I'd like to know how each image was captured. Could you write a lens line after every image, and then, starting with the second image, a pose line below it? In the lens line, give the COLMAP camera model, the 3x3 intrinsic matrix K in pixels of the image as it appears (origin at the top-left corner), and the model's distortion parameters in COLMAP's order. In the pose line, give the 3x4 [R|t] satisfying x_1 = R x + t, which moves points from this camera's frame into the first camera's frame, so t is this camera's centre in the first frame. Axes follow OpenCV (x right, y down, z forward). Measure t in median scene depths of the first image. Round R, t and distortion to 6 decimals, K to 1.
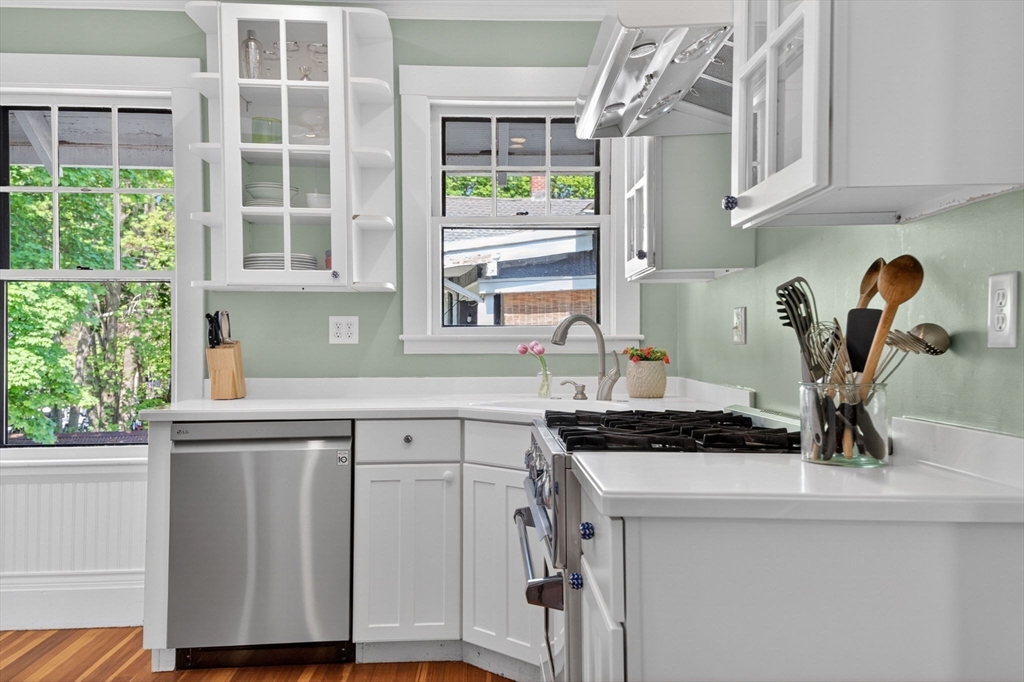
lens RADIAL K [[867.8, 0, 512.3], [0, 867.8, 362.4], [0, 0, 1]] dist [0.182425, -0.001872]
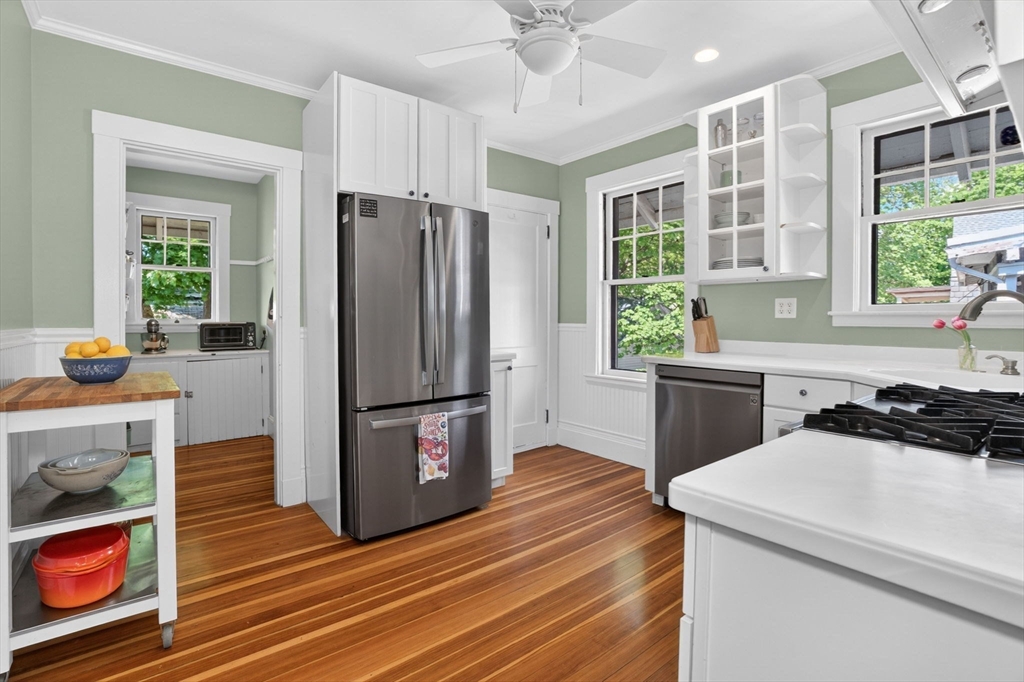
lens RADIAL K [[478.0, 0, 499.1], [0, 478.0, 326.6], [0, 0, 1]] dist [-0.033456, 0.000080]
pose [[0.595935, 0.019785, -0.802789, 0.149484], [-0.019948, 0.999753, 0.009831, -0.006330], [0.802785, 0.010155, 0.596182, 0.200613]]
